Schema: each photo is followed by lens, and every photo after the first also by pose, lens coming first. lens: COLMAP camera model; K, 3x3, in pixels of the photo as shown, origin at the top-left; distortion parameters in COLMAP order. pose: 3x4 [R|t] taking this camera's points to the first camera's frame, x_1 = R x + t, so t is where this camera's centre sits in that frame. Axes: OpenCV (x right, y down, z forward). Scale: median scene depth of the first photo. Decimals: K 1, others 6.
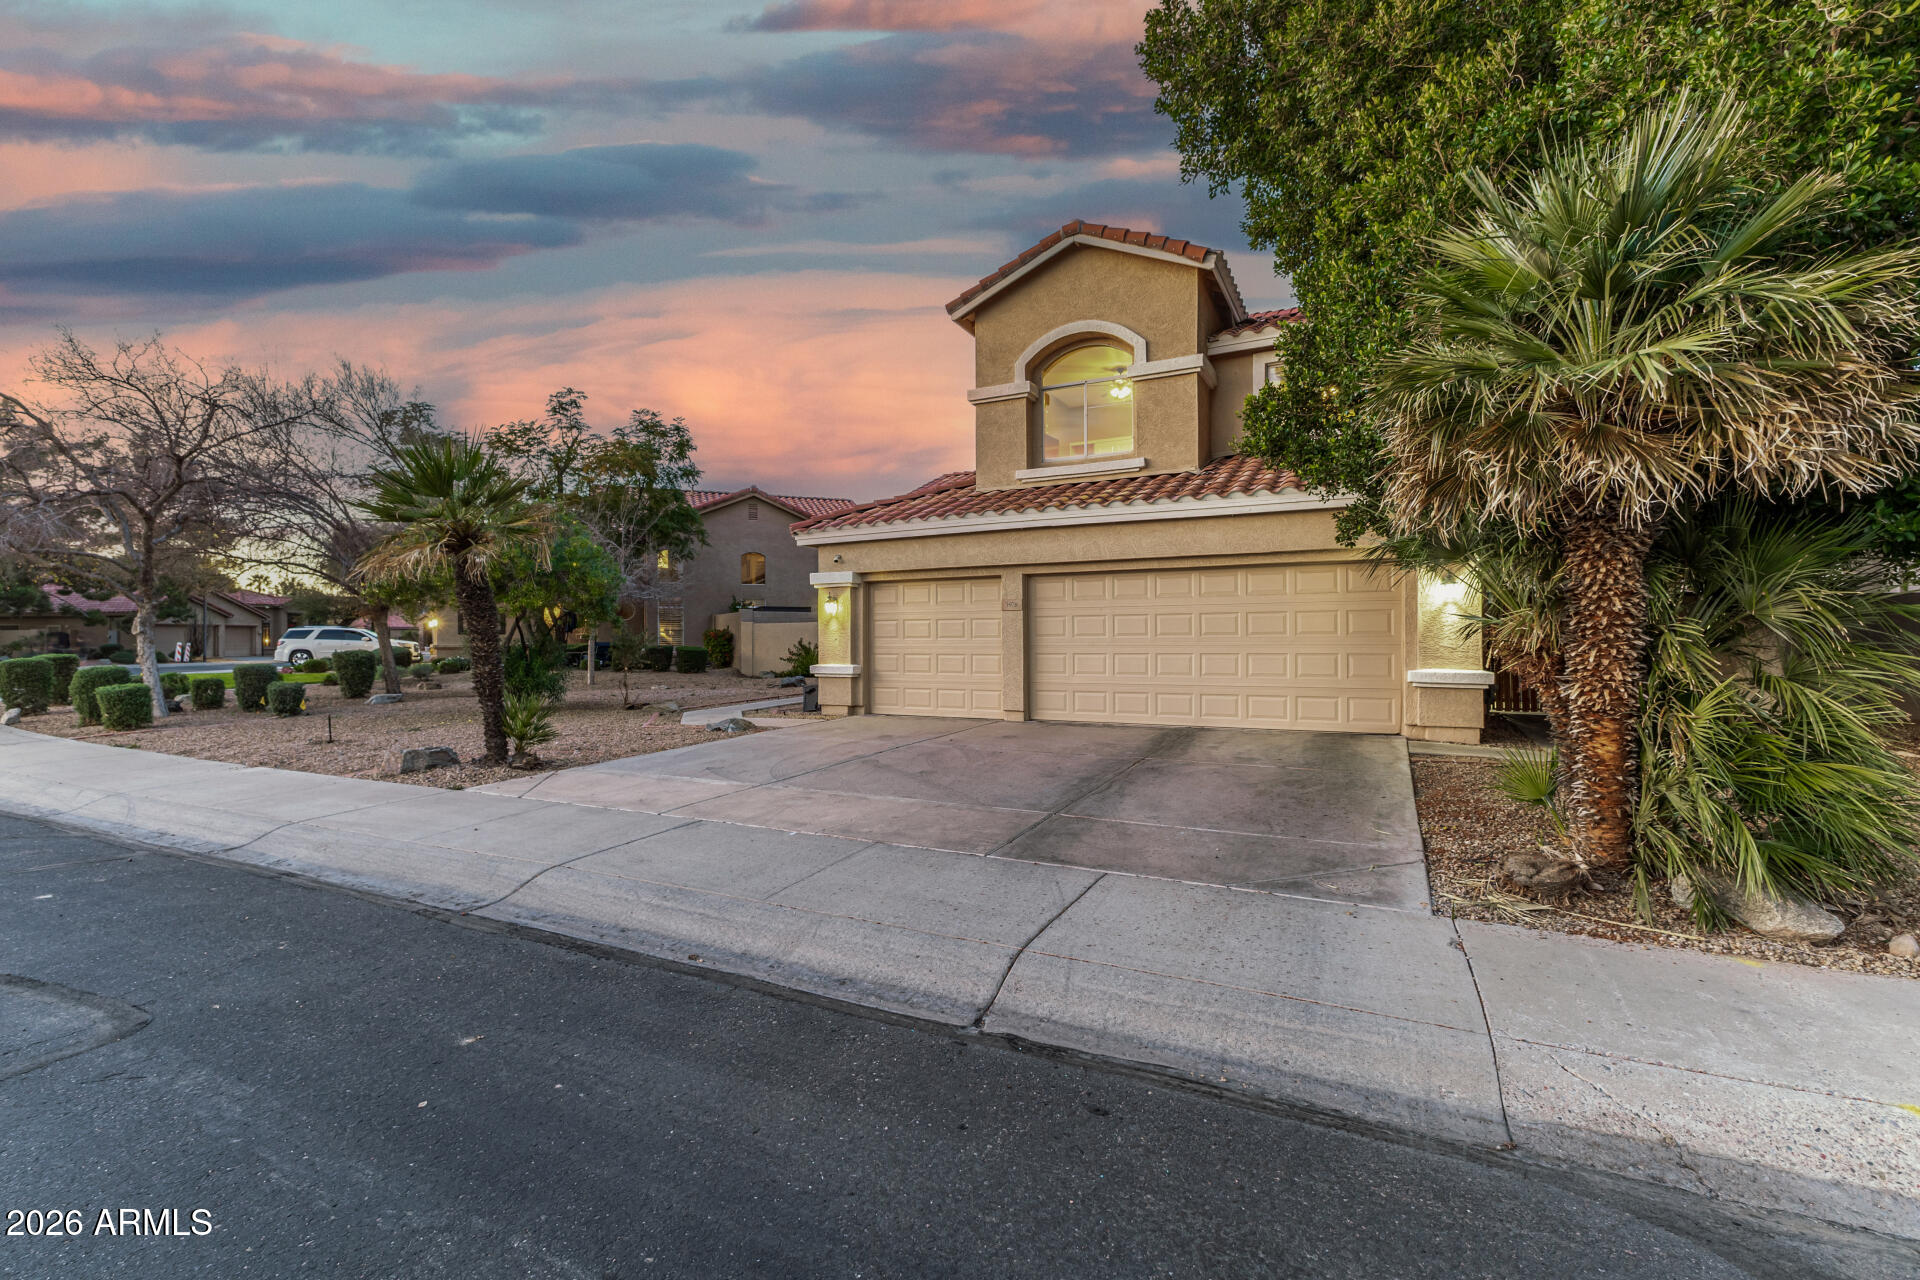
lens RADIAL K [[820.3, 0, 955.1], [0, 820.3, 635.0], [0, 0, 1]] dist [0.000495, 0.000155]
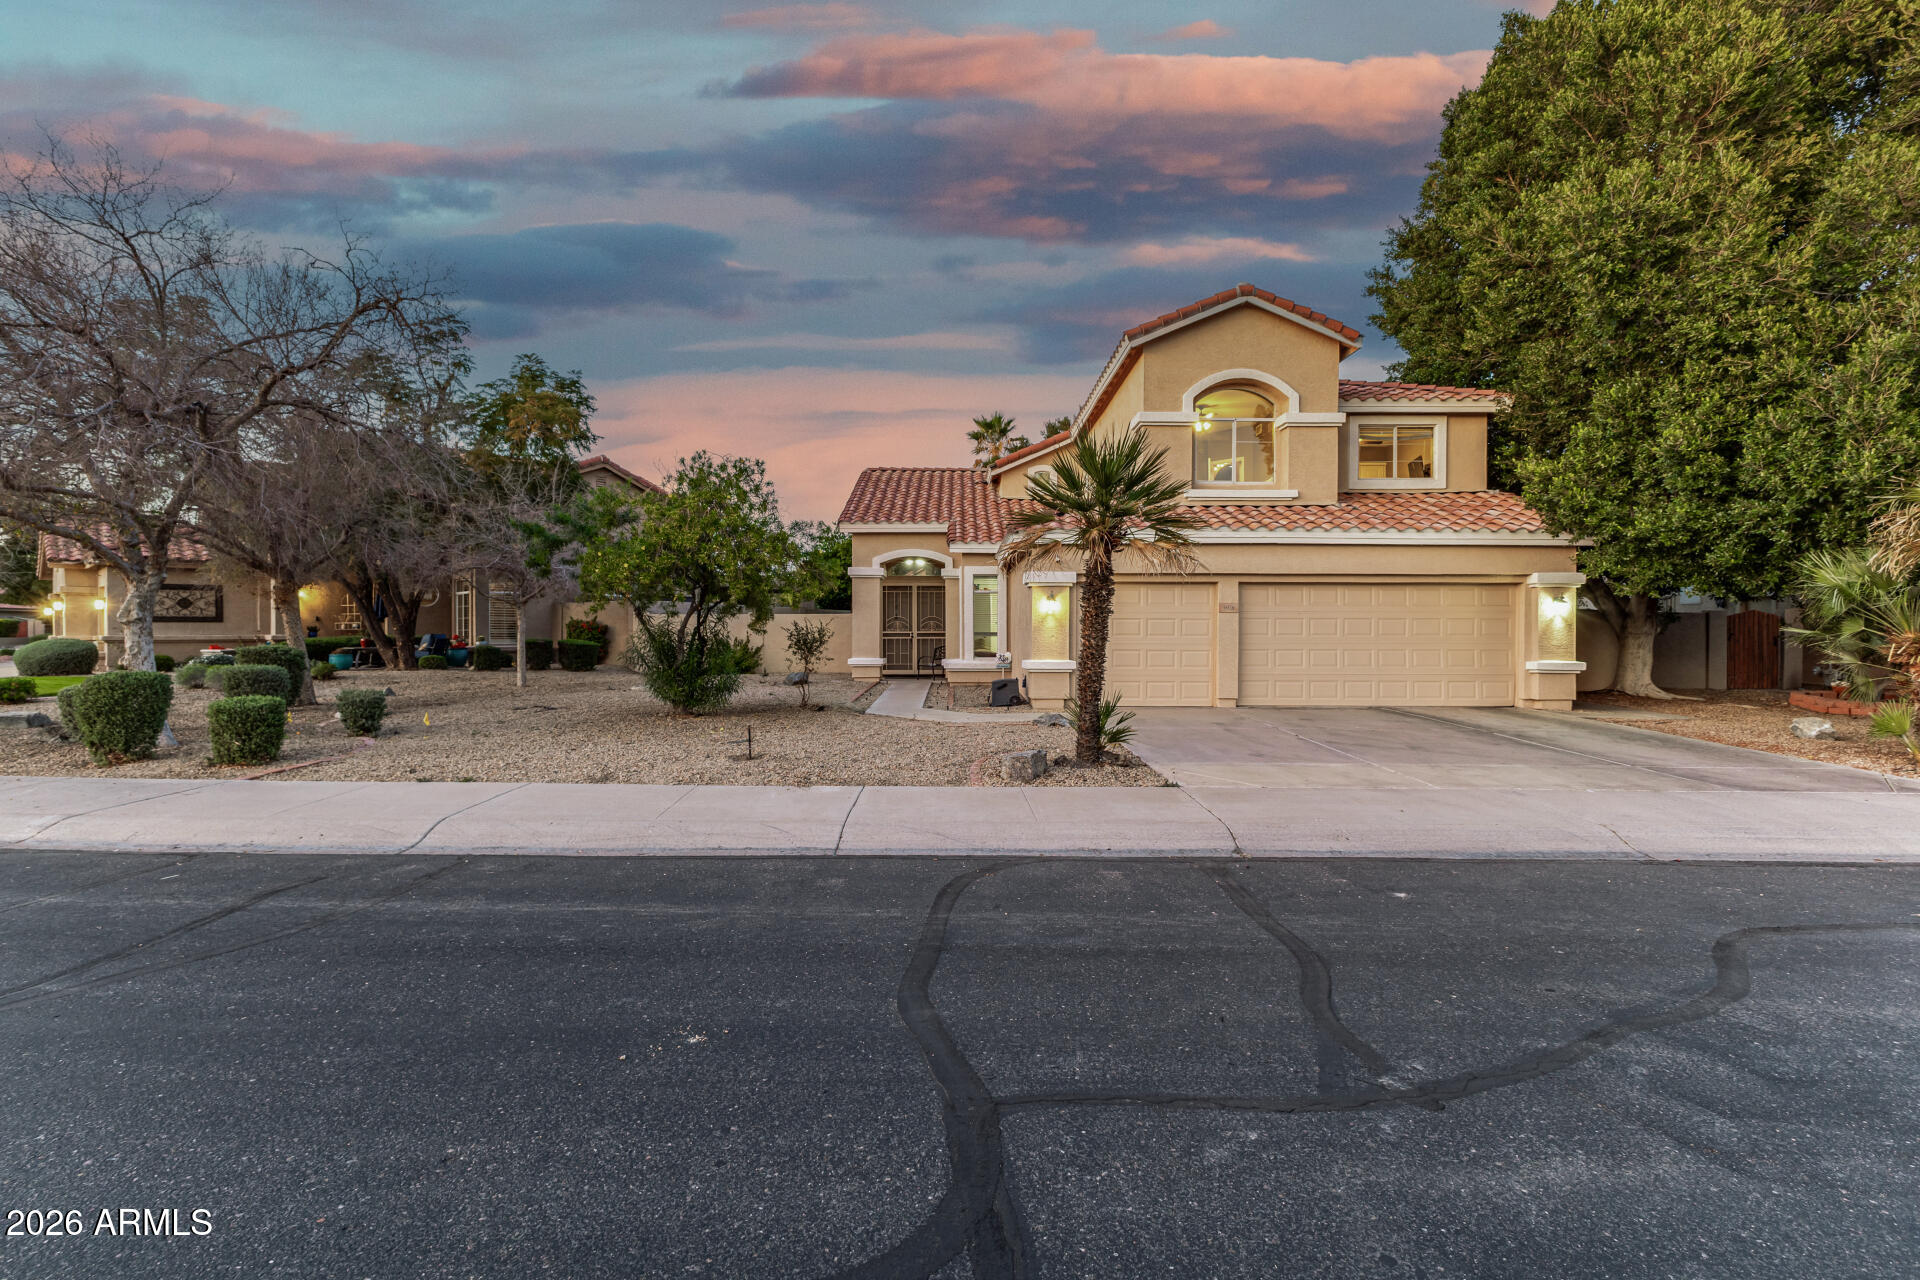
lens RADIAL K [[820.3, 0, 955.1], [0, 820.3, 635.0], [0, 0, 1]] dist [0.000495, 0.000155]
pose [[0.892170, 0.006733, 0.451650, -0.786466], [-0.010237, 0.999933, 0.005314, -0.000239], [-0.451584, -0.009365, 0.892179, 0.137790]]
